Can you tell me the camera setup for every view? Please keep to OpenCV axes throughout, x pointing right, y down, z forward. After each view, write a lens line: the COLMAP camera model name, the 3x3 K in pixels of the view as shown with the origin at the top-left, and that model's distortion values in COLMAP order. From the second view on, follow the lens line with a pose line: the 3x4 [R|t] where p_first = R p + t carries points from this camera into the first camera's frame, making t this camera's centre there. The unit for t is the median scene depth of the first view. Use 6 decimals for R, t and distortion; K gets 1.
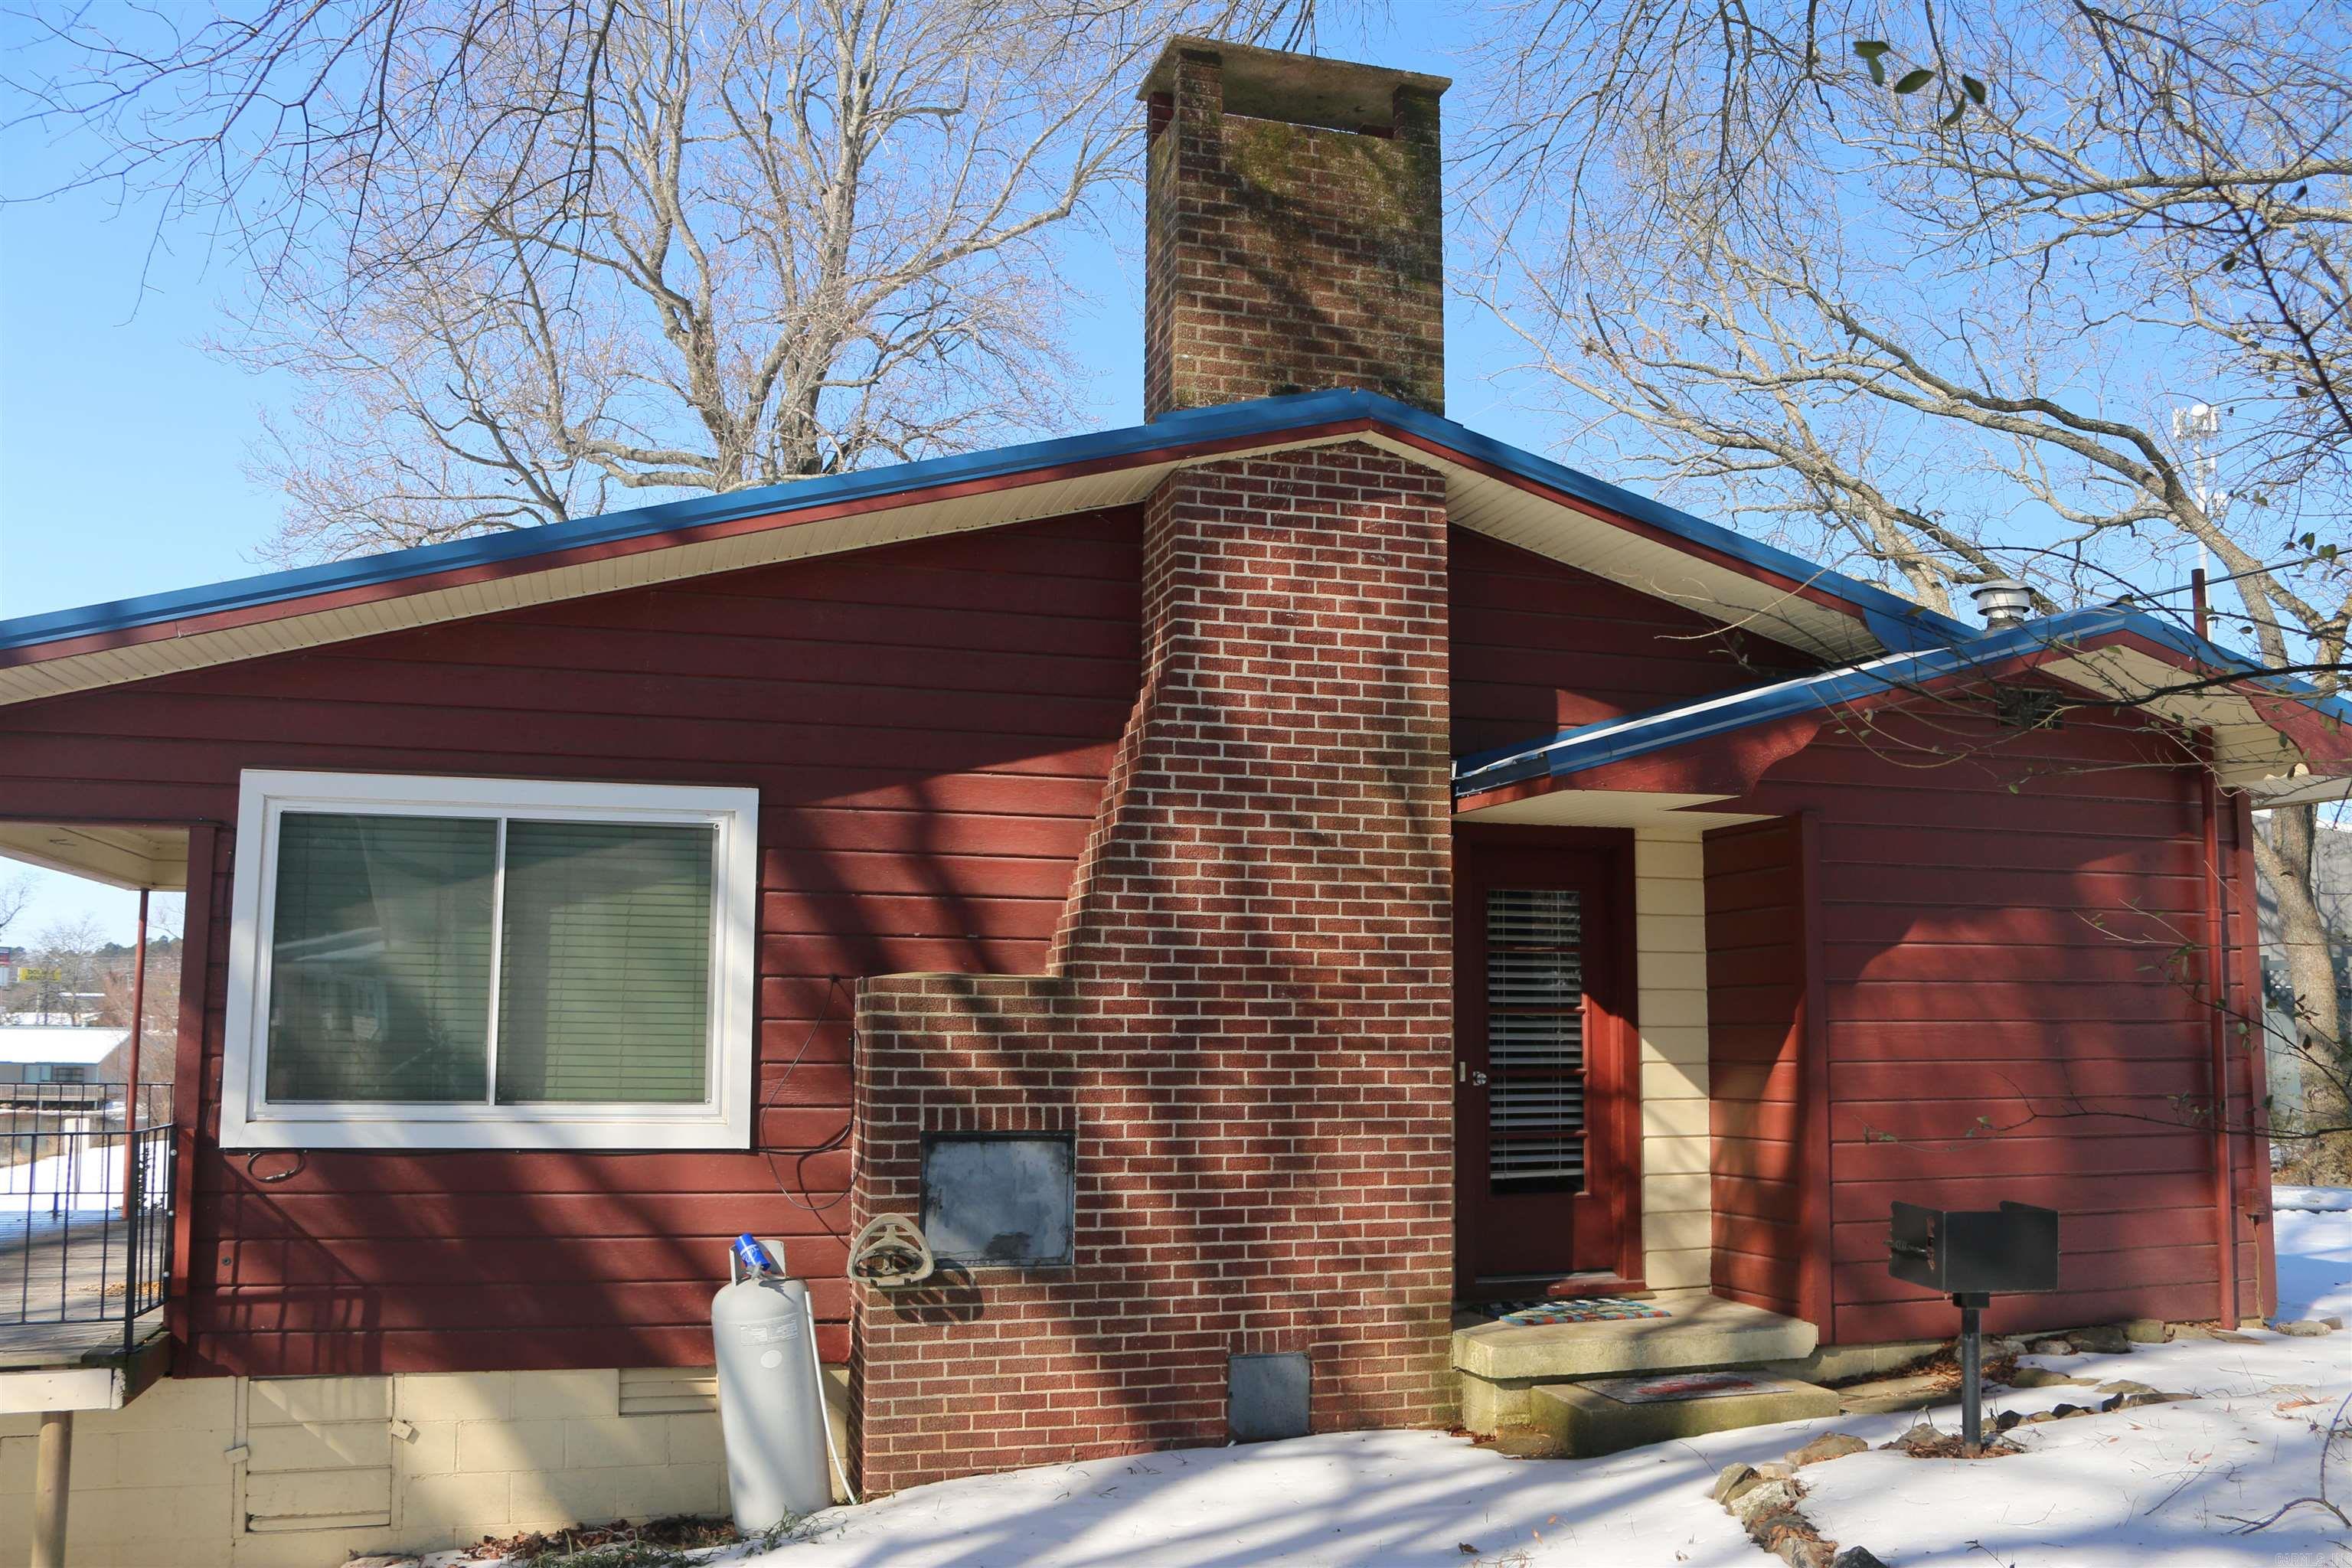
lens RADIAL K [[1904.7, 0, 1186.5], [0, 1904.7, 793.7], [0, 0, 1]] dist [-0.154620, 0.123227]
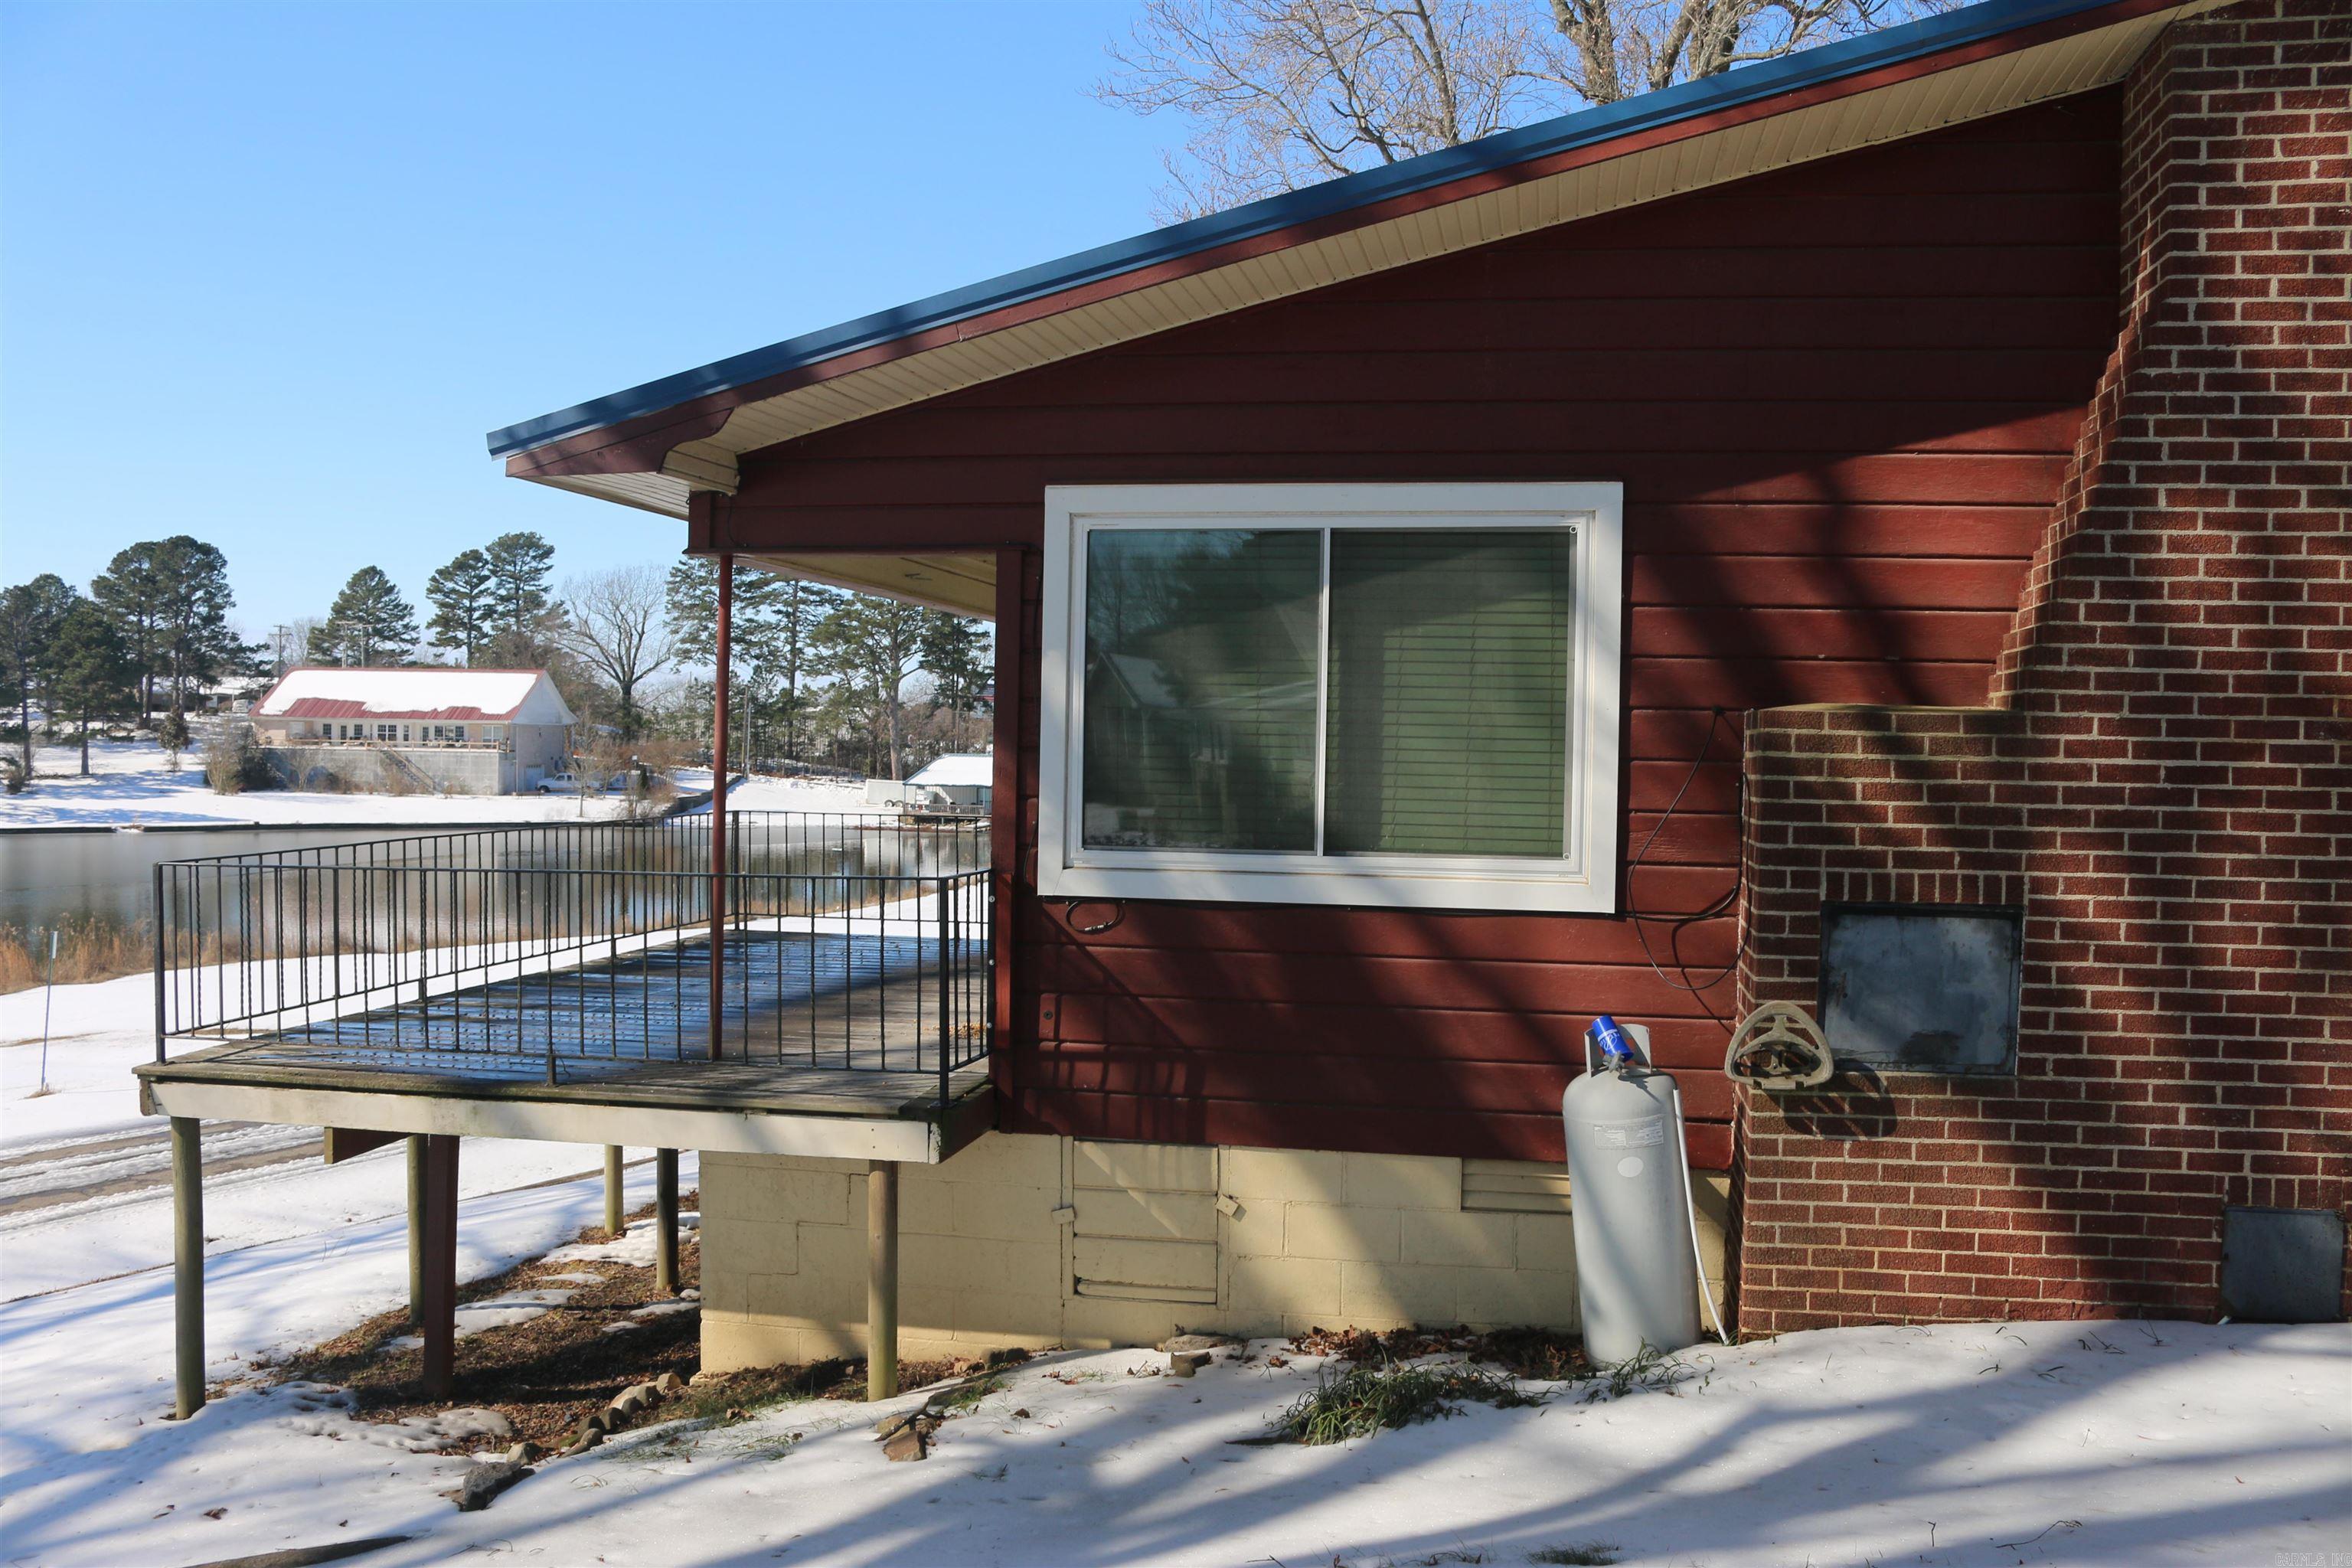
lens RADIAL K [[1904.7, 0, 1186.5], [0, 1904.7, 793.7], [0, 0, 1]] dist [-0.154620, 0.123227]
pose [[0.884231, 0.022050, -0.466528, -0.008368], [0.044058, 0.990492, 0.130321, 0.017169], [0.464966, -0.135788, 0.874853, 0.178382]]
